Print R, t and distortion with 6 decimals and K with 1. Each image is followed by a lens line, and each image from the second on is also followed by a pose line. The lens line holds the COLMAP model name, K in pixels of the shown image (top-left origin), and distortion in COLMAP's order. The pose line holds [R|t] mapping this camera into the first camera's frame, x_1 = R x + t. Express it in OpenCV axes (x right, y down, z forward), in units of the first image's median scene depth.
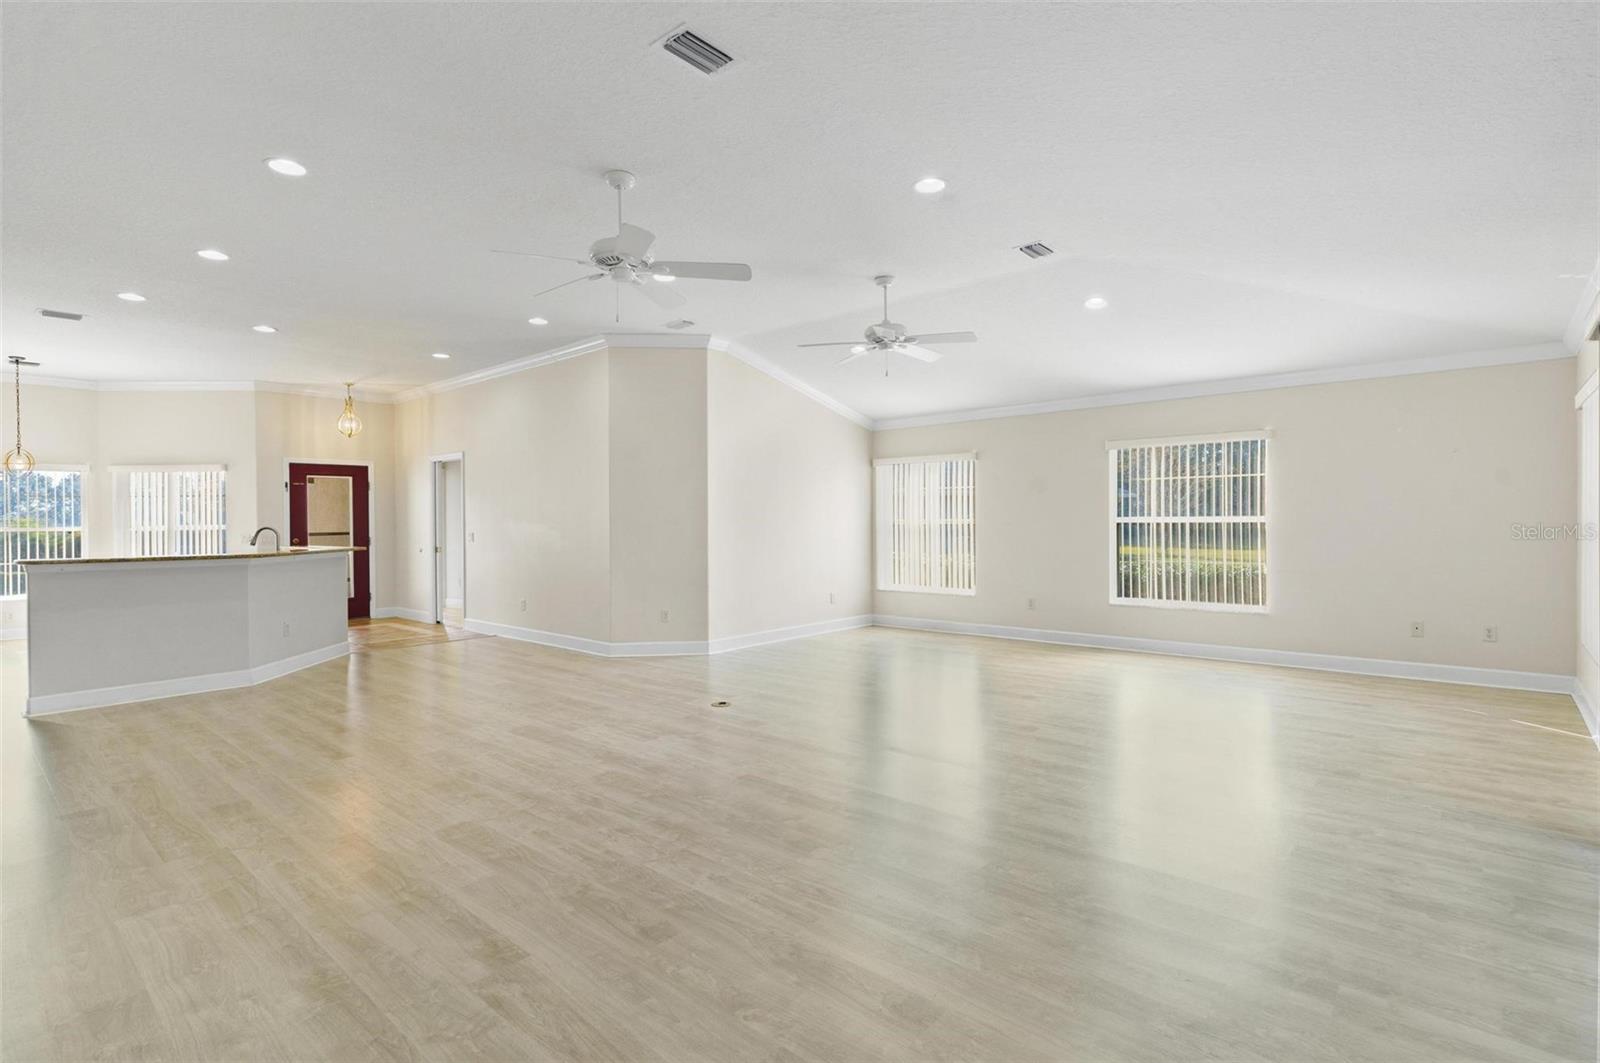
lens RADIAL K [[780.6, 0, 794.0], [0, 780.6, 521.2], [0, 0, 1]] dist [0.000132, 0.001298]
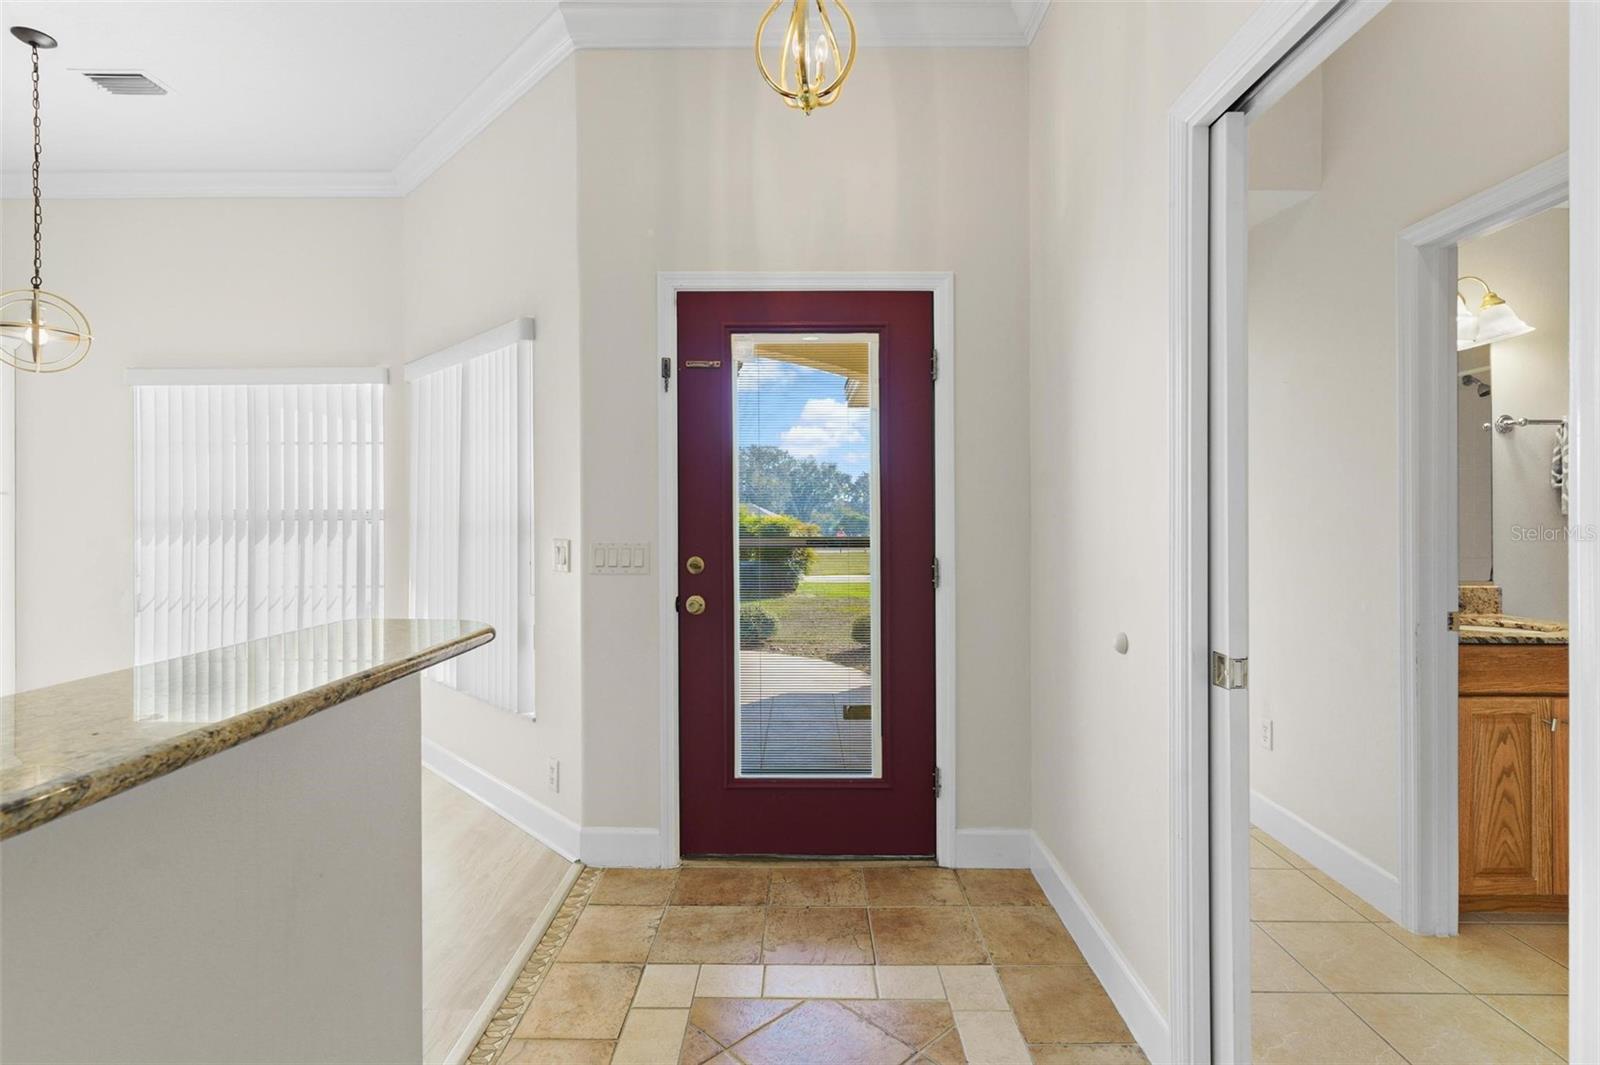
lens RADIAL K [[780.6, 0, 802.2], [0, 780.6, 520.2], [0, 0, 1]] dist [0.000132, 0.001298]
pose [[0.664010, 0.015563, -0.747561, -0.488715], [-0.008022, 0.999874, 0.013690, 0.005357], [0.747680, -0.003094, 0.664052, 1.027298]]
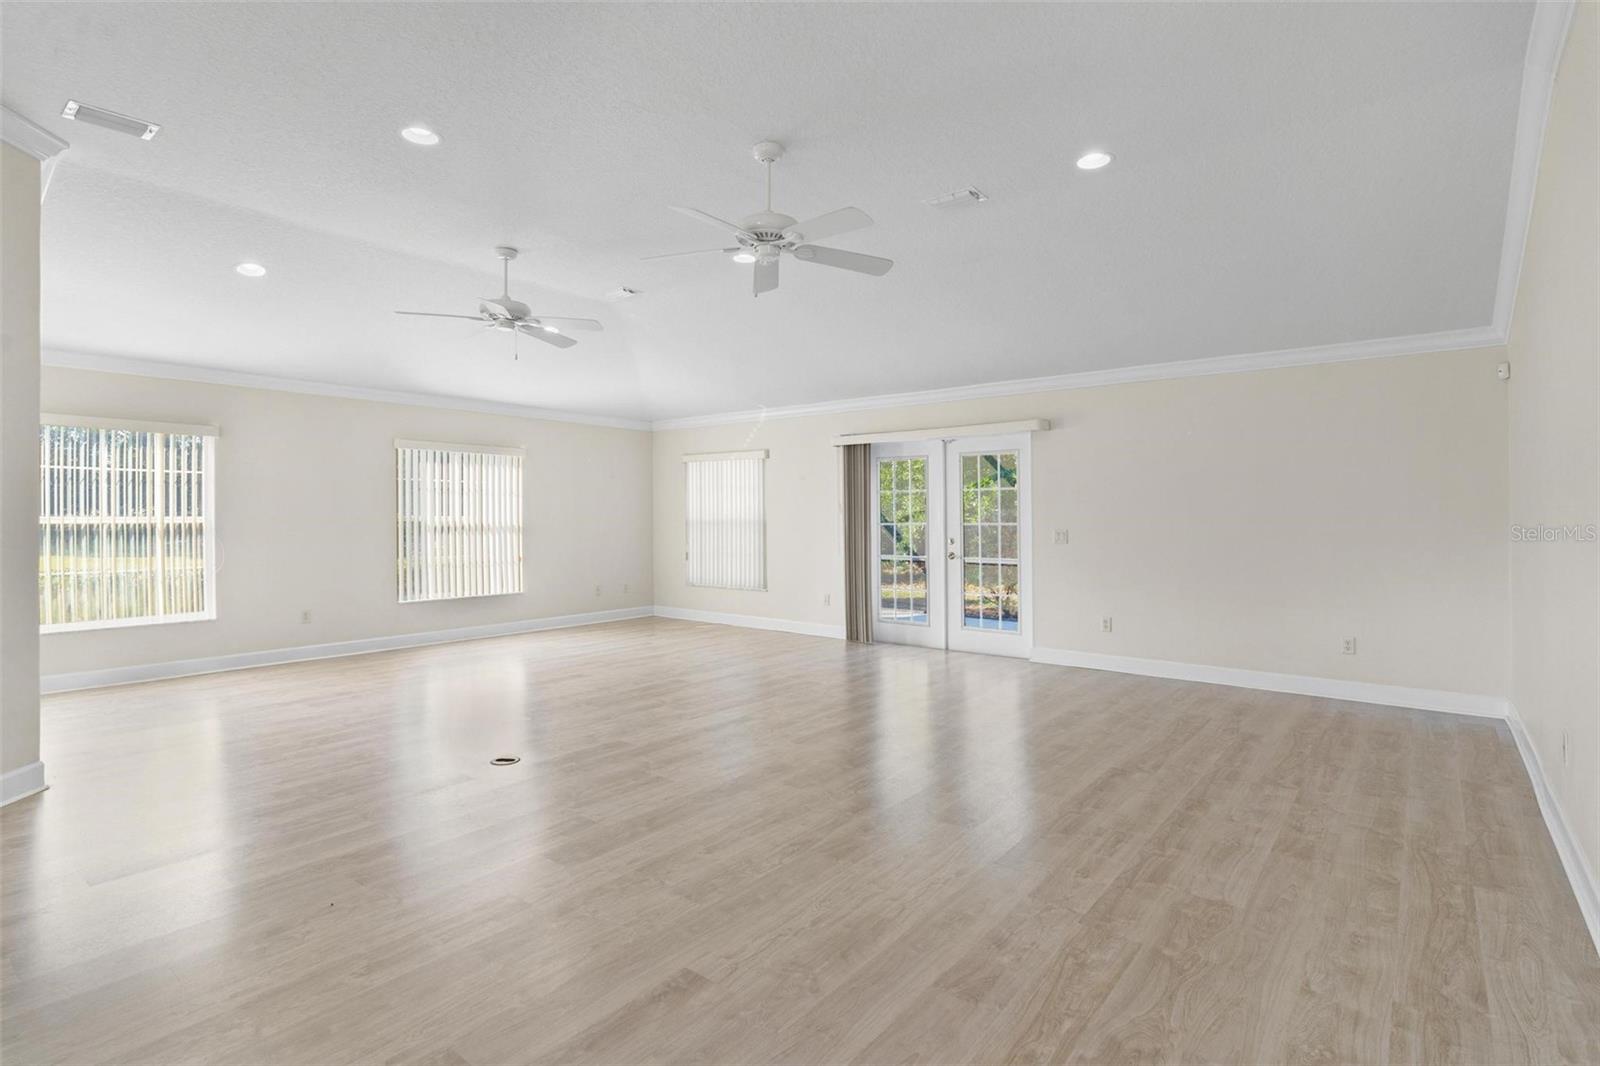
lens RADIAL K [[780.6, 0, 809.7], [0, 780.6, 505.6], [0, 0, 1]] dist [0.000132, 0.001298]
pose [[-0.065398, 0.023555, 0.997581, -0.571958], [0.001946, 0.999722, -0.023477, 0.005500], [-0.997857, 0.000406, -0.065426, 0.502493]]
